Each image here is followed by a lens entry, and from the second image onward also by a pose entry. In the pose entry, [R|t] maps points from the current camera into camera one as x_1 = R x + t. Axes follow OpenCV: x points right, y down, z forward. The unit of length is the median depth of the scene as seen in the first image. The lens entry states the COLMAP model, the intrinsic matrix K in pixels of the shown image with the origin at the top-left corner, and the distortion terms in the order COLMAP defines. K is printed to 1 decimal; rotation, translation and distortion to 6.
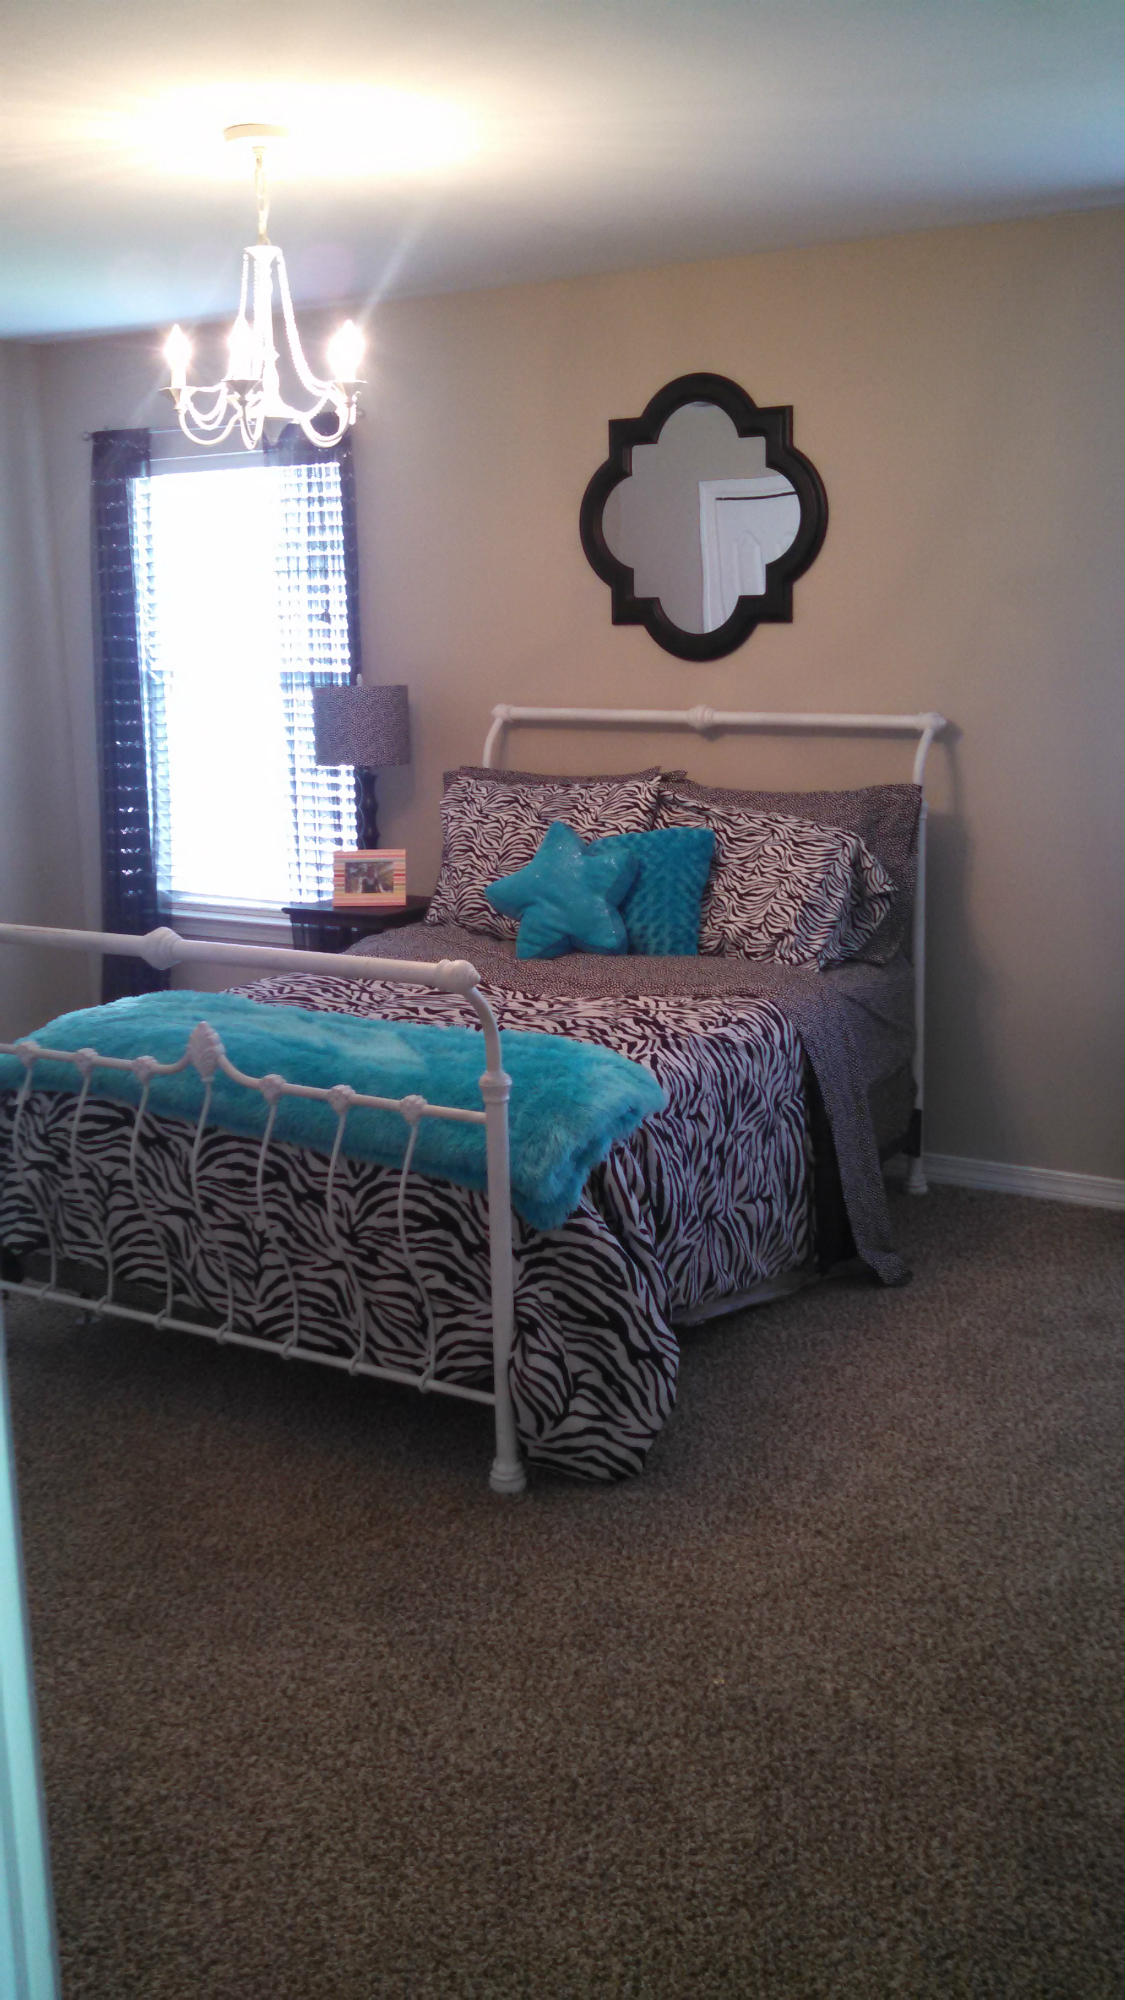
lens RADIAL K [[1881.3, 0, 553.4], [0, 1881.3, 1010.4], [0, 0, 1]] dist [-0.008262, 0.000000]
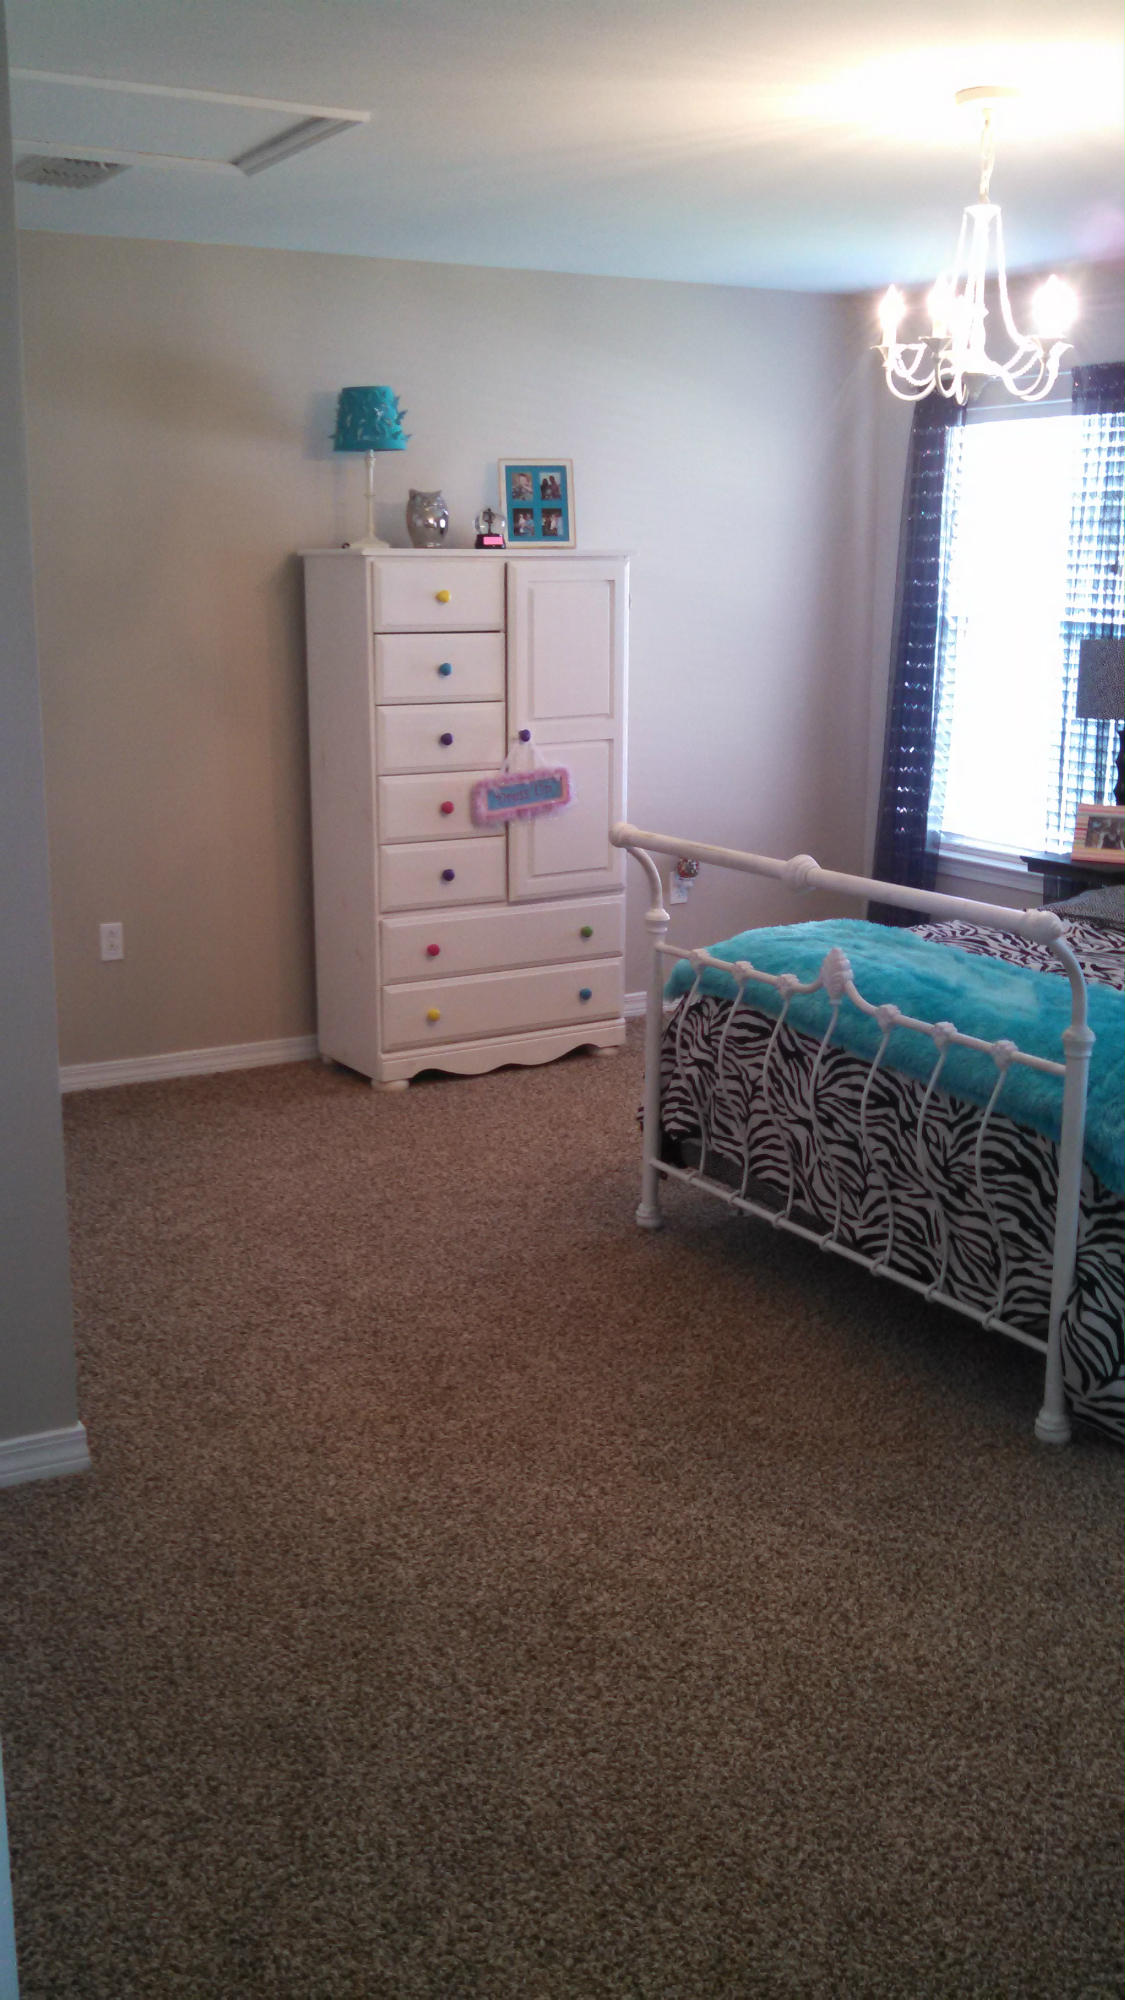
lens RADIAL K [[1881.3, 0, 595.9], [0, 1881.3, 1008.4], [0, 0, 1]] dist [-0.008262, 0.000000]
pose [[0.897267, 0.129171, -0.422170, 0.139044], [-0.117528, 0.991621, 0.053615, -0.000886], [0.425558, 0.001510, 0.904930, -0.019655]]
